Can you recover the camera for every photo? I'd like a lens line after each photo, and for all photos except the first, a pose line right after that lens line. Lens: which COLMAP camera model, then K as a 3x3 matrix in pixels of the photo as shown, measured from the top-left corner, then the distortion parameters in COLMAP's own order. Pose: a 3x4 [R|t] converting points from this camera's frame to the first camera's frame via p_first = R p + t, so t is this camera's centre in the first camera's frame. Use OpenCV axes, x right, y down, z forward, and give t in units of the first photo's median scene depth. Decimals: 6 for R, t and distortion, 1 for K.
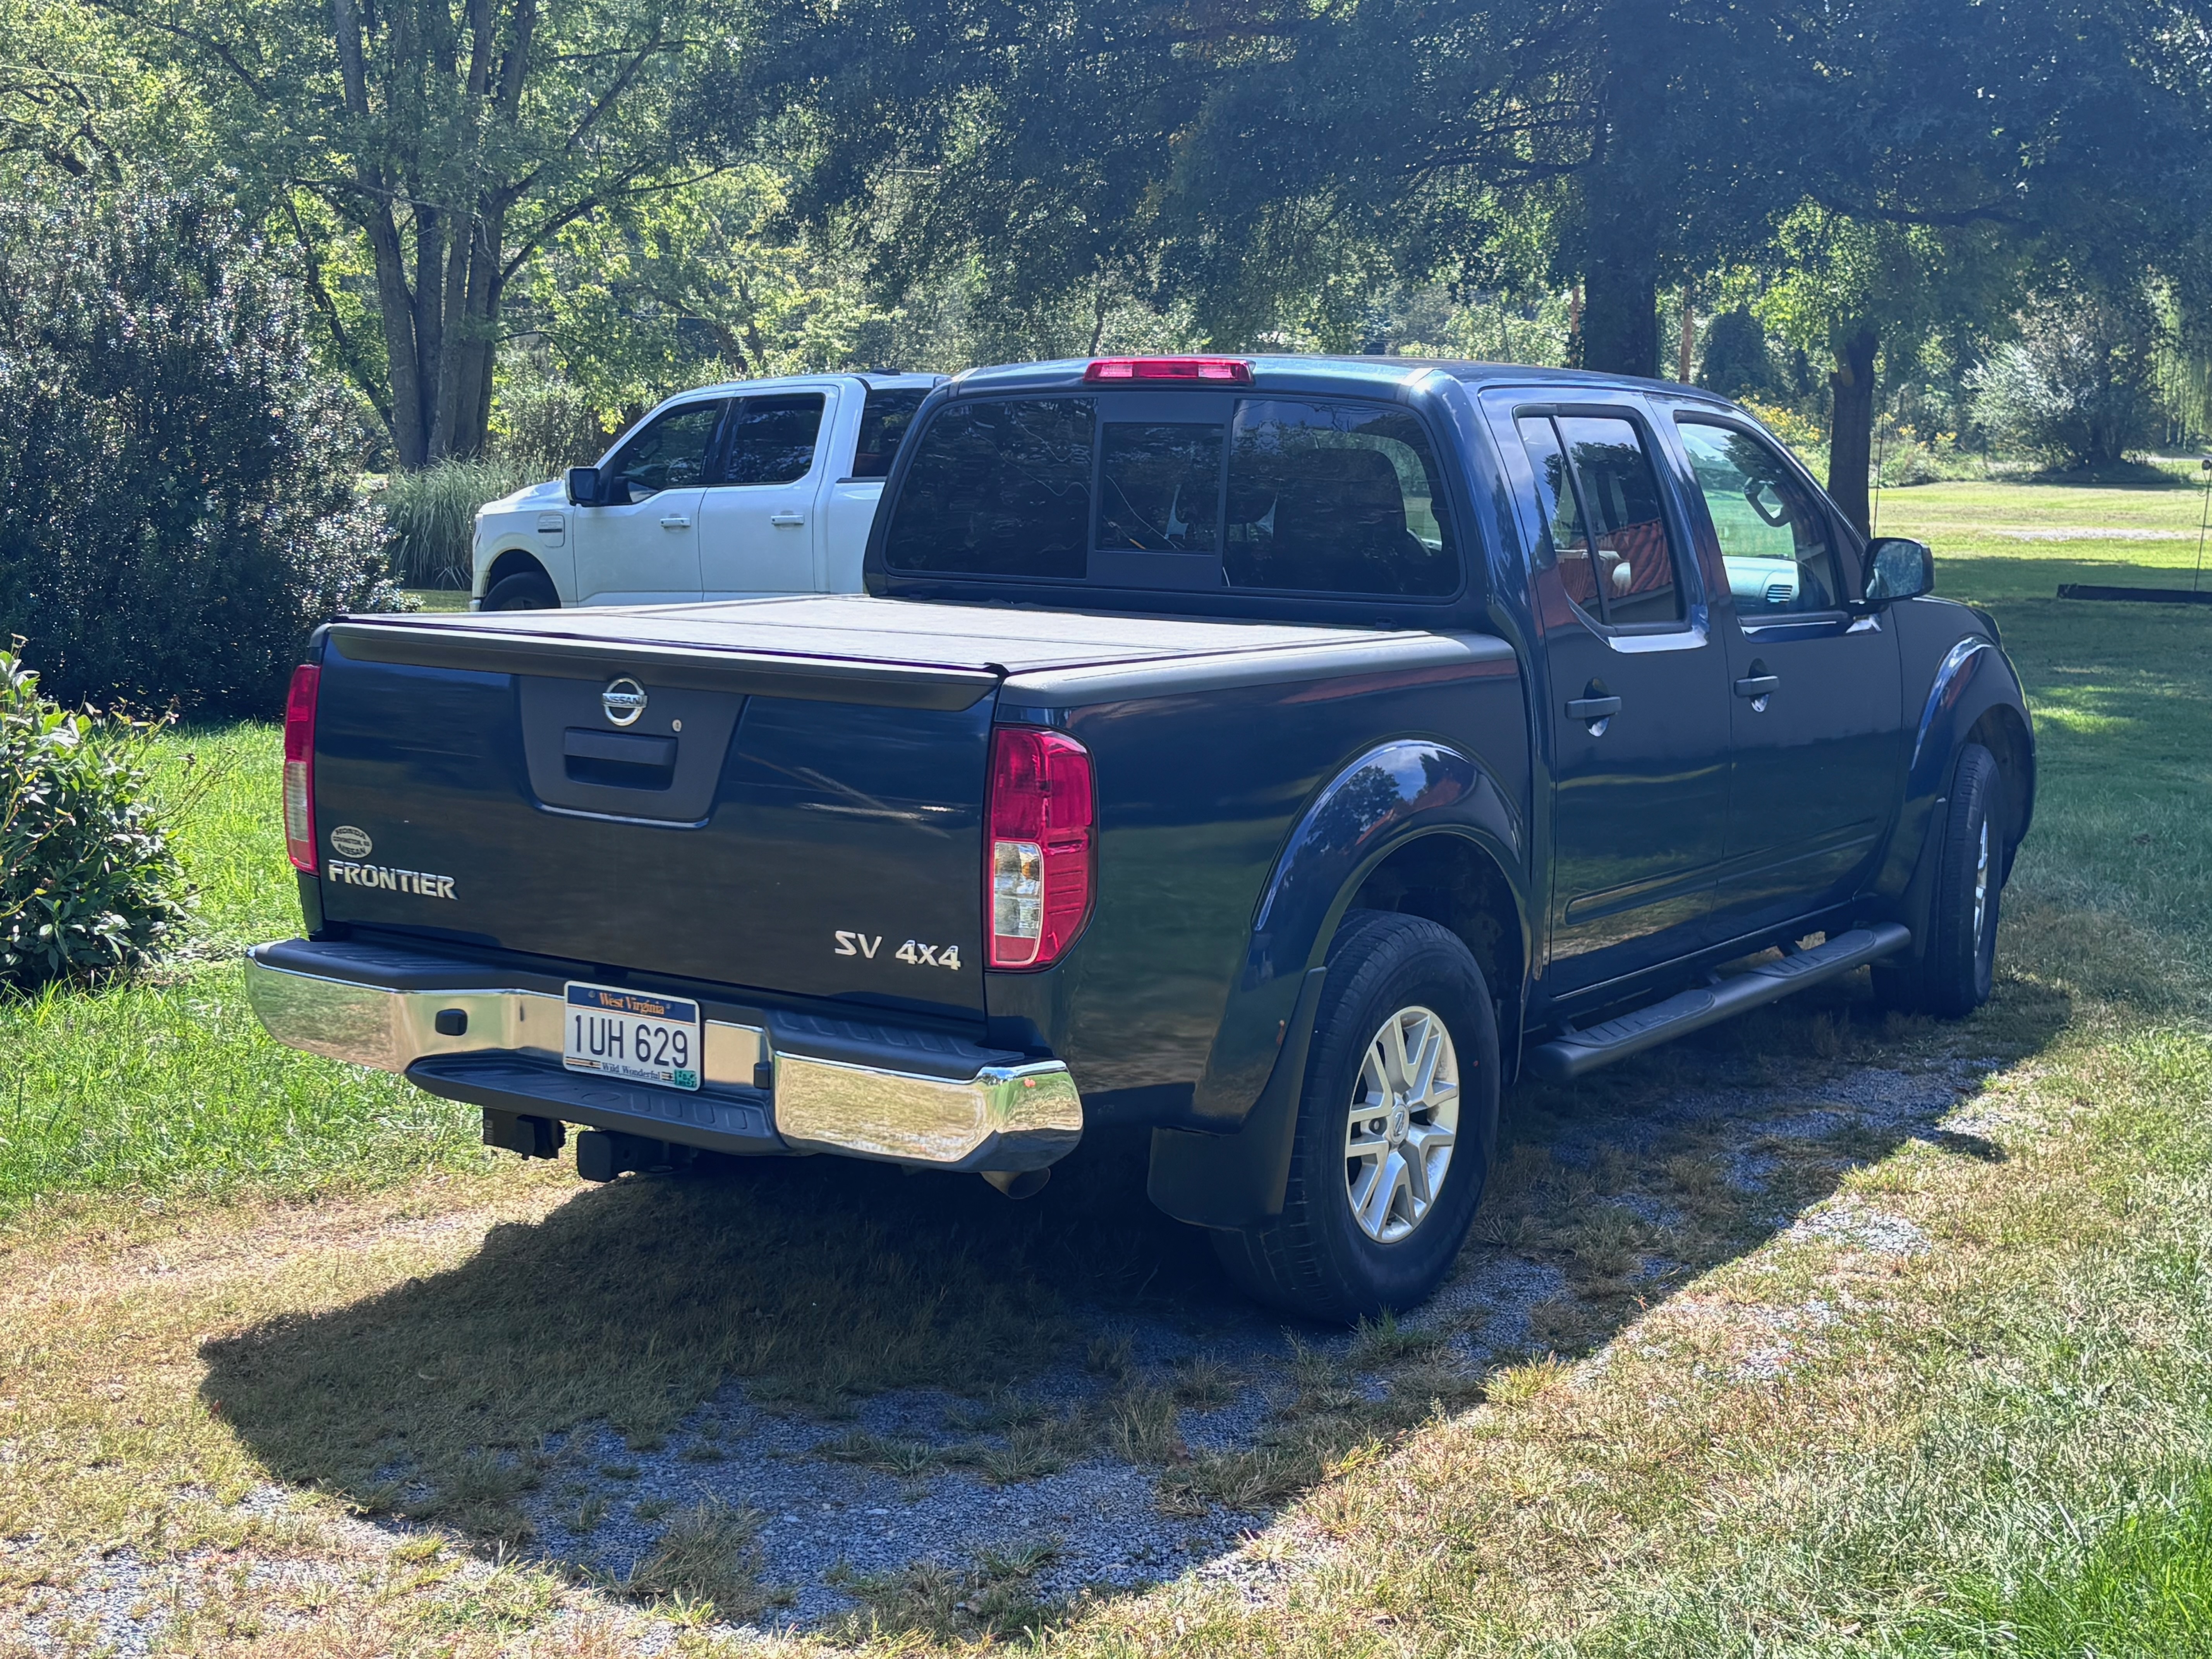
lens RADIAL K [[2958.2, 0, 1116.4], [0, 2958.2, 834.7], [0, 0, 1]] dist [0.032681, 0.000000]
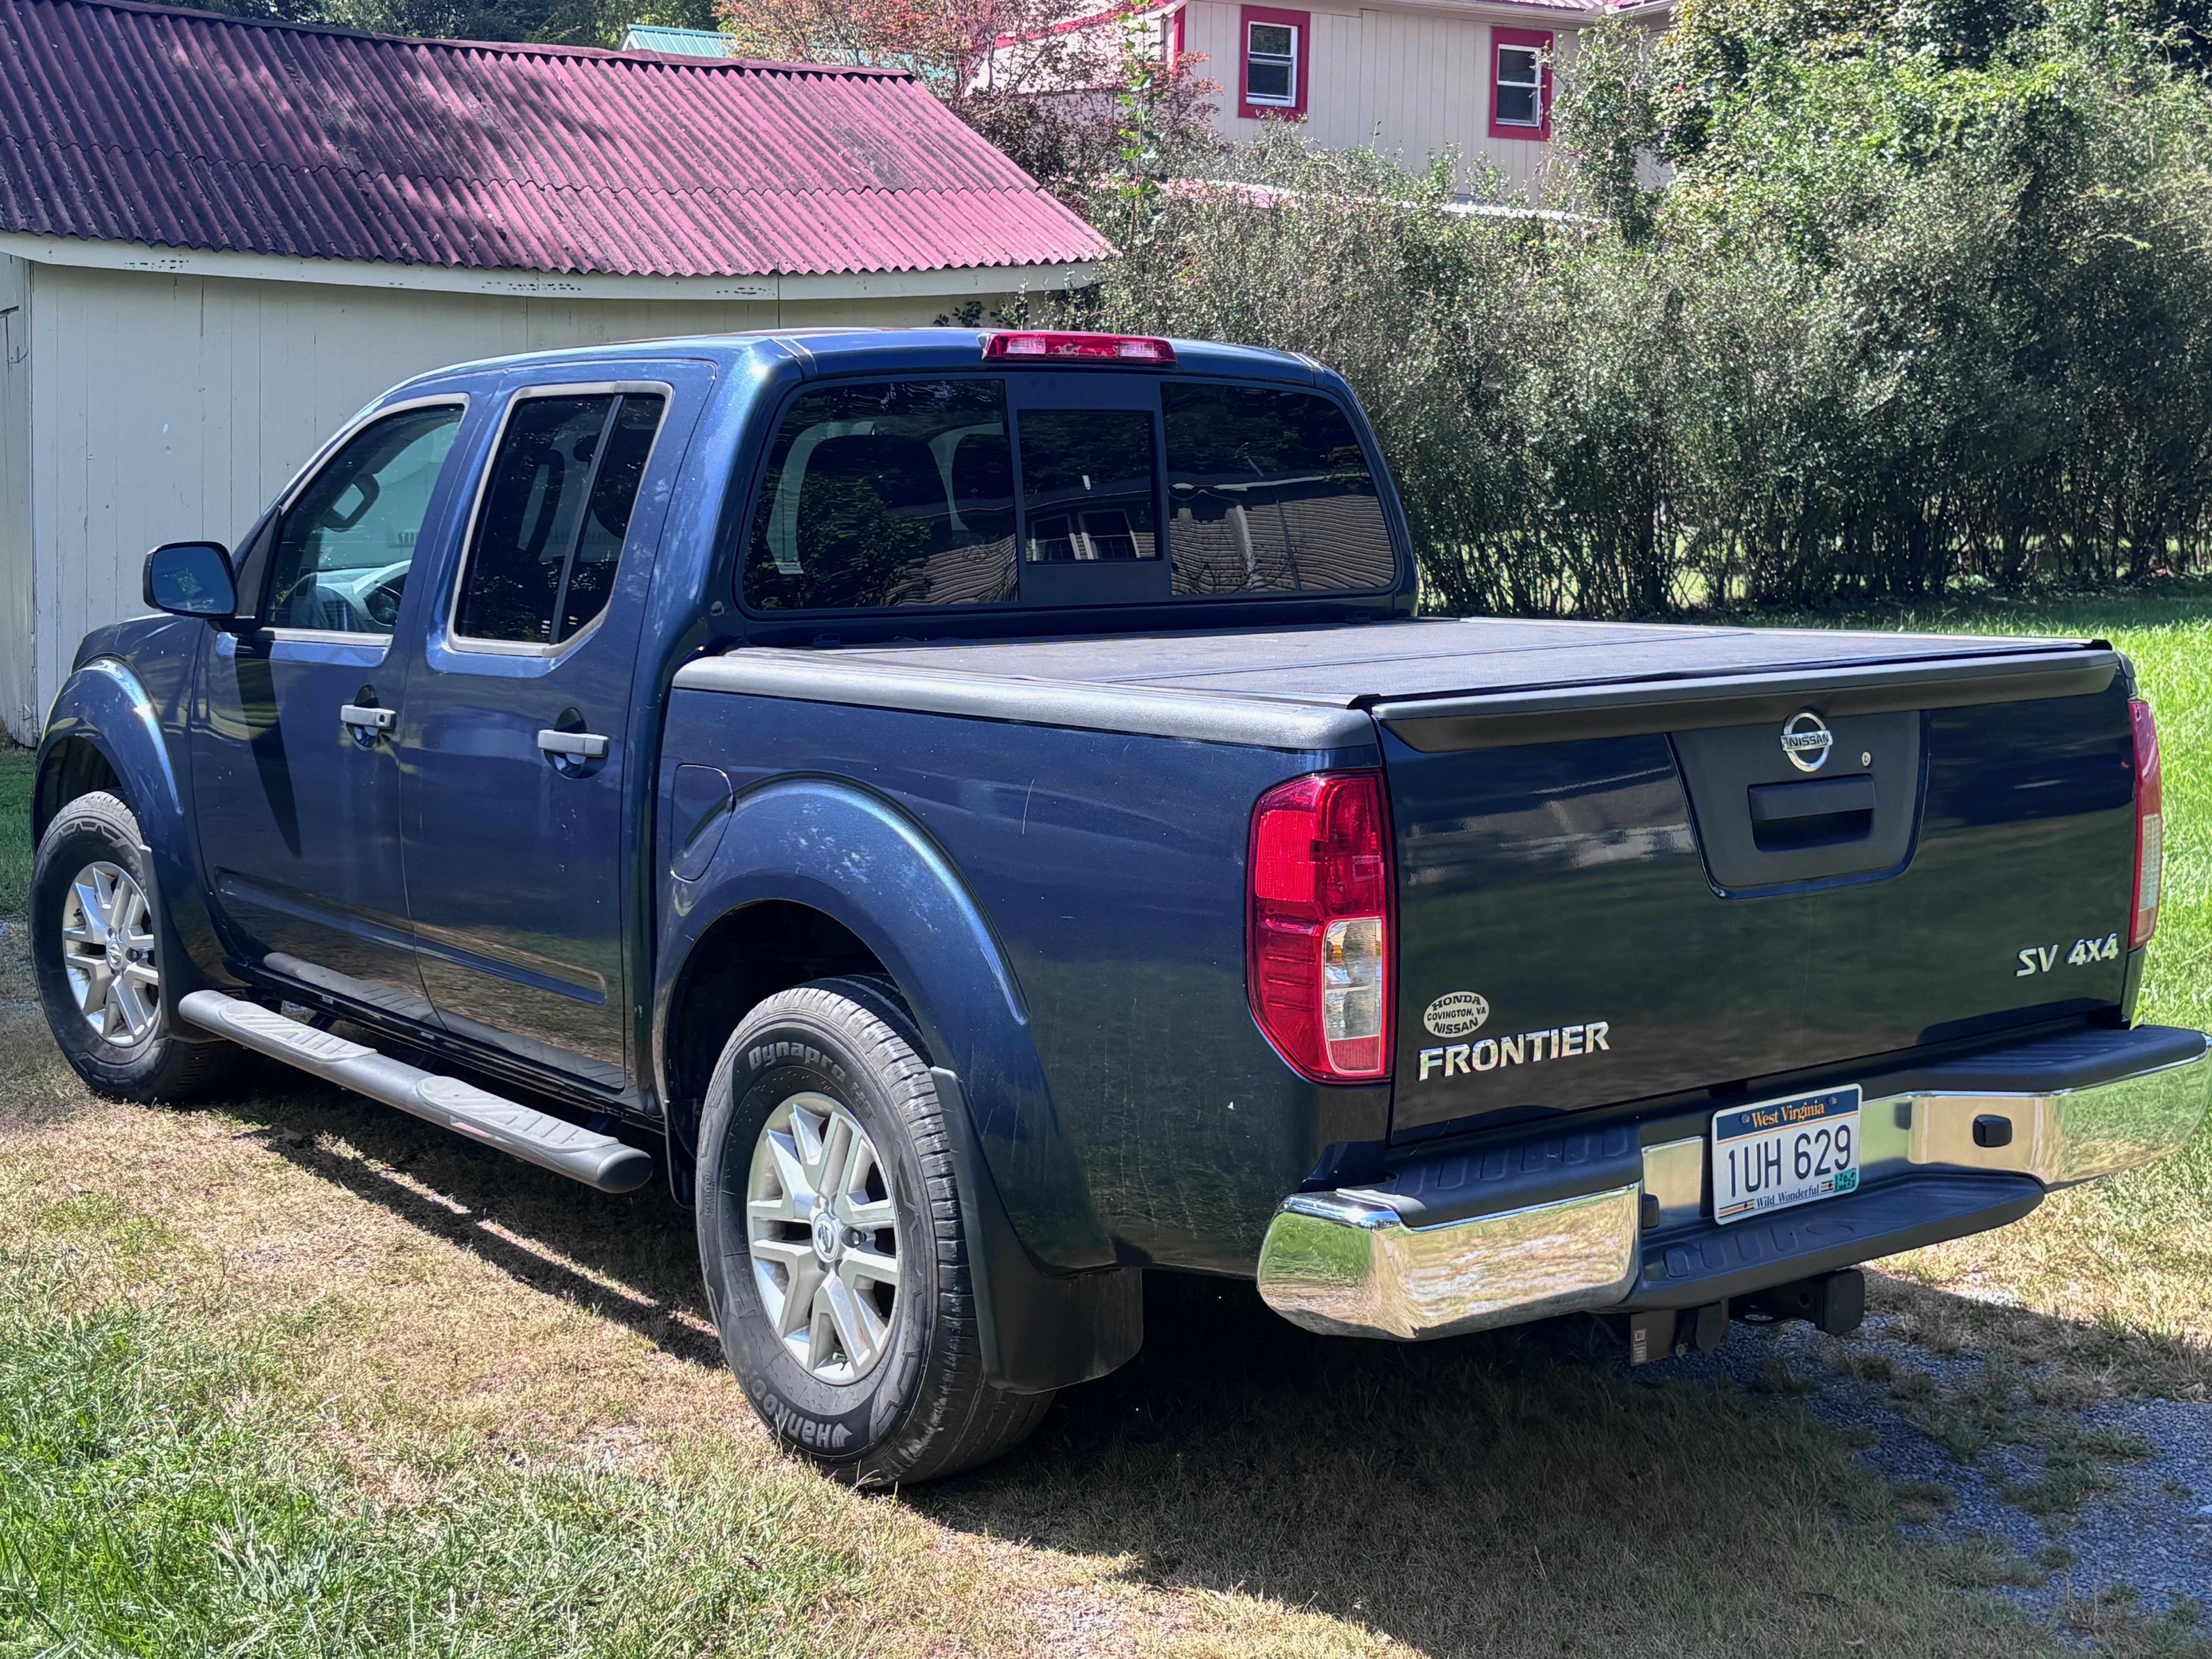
lens RADIAL K [[2958.2, 0, 1110.9], [0, 2958.2, 825.3], [0, 0, 1]] dist [0.032681, 0.000000]
pose [[0.315041, -0.132274, 0.939815, -0.943810], [0.139947, 0.985890, 0.091847, -0.117612], [-0.938703, 0.102588, 0.329107, 0.868263]]
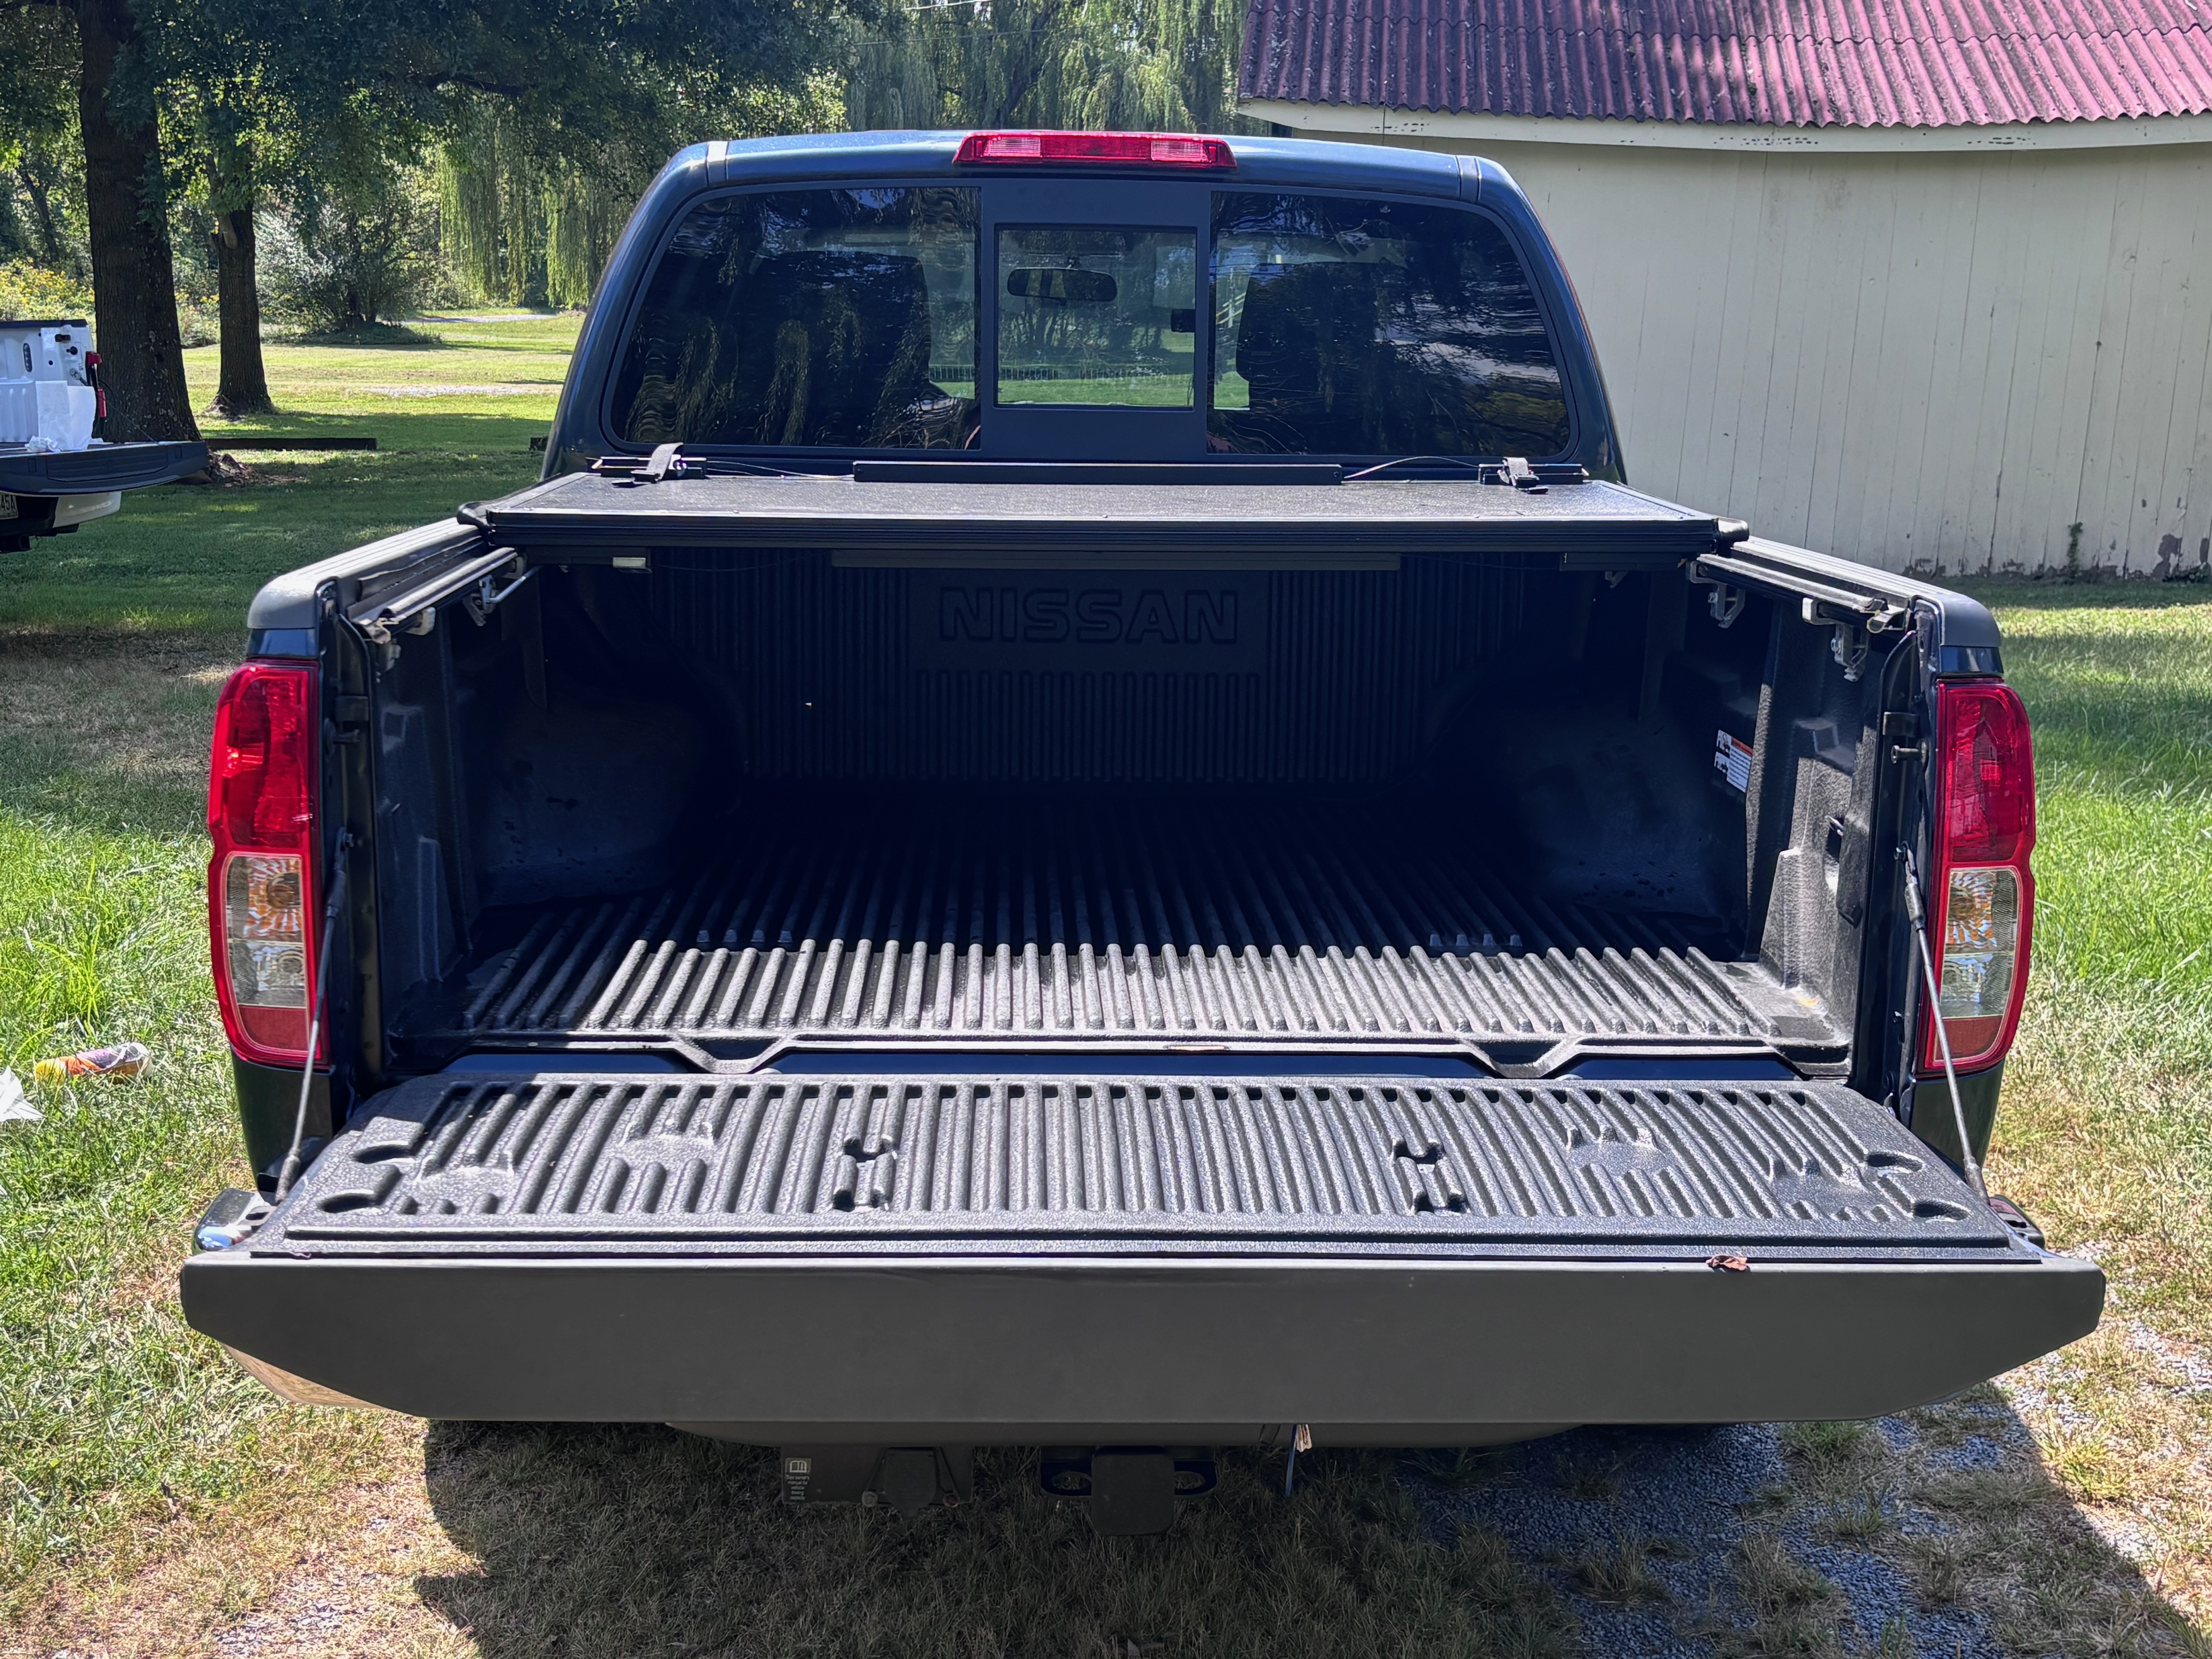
lens RADIAL K [[2653.1, 0, 1095.7], [0, 2653.1, 827.2], [0, 0, 1]] dist [0.017666, 0.000000]
pose [[0.806863, -0.113139, 0.579802, -0.443020], [0.077783, 0.993290, 0.085580, -0.059126], [-0.585595, -0.023953, 0.810250, 0.570947]]
